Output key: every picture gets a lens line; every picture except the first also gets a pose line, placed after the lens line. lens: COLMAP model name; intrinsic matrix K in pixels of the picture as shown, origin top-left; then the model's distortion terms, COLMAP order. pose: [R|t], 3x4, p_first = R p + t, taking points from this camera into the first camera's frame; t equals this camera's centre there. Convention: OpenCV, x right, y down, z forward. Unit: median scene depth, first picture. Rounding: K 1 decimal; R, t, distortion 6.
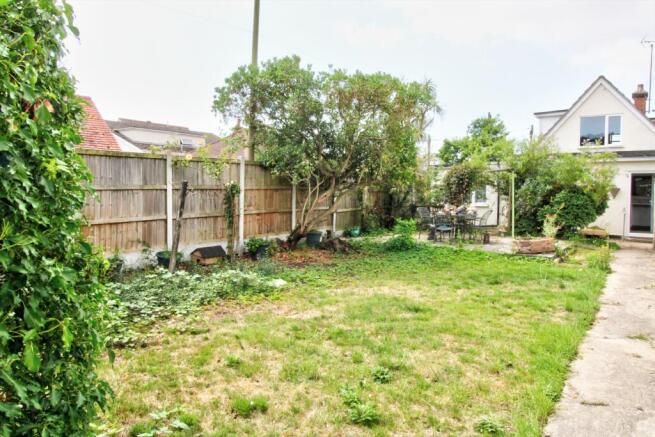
lens RADIAL K [[471.8, 0, 332.8], [0, 471.8, 207.6], [0, 0, 1]] dist [0.003915, 0.000887]
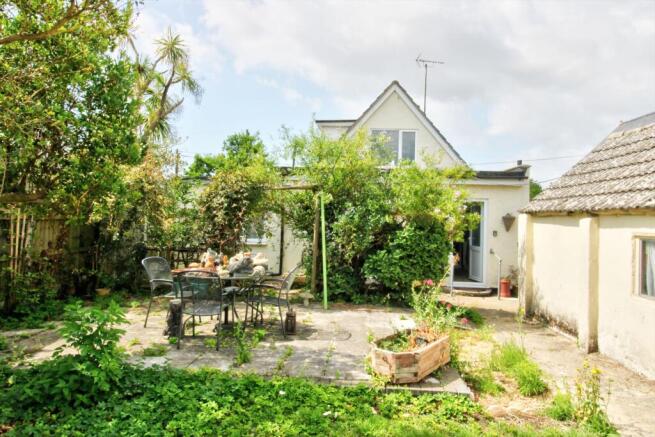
lens RADIAL K [[471.8, 0, 332.8], [0, 471.8, 207.6], [0, 0, 1]] dist [0.003915, 0.000887]
pose [[0.867603, 0.029434, 0.496386, 0.131014], [-0.003274, 0.998563, -0.053489, -0.029648], [-0.497247, 0.044782, 0.866453, 0.602440]]
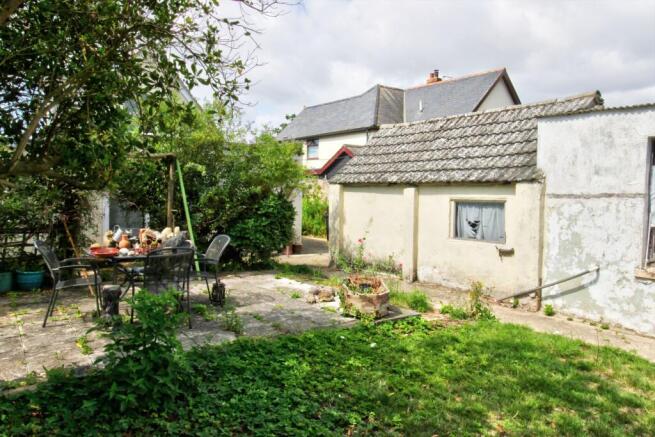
lens RADIAL K [[471.8, 0, 332.8], [0, 471.8, 207.6], [0, 0, 1]] dist [0.003915, 0.000887]
pose [[0.328247, -0.024249, 0.944280, -0.095146], [0.022201, 0.999592, 0.017952, -0.032333], [-0.944331, 0.015072, 0.328652, 0.785869]]
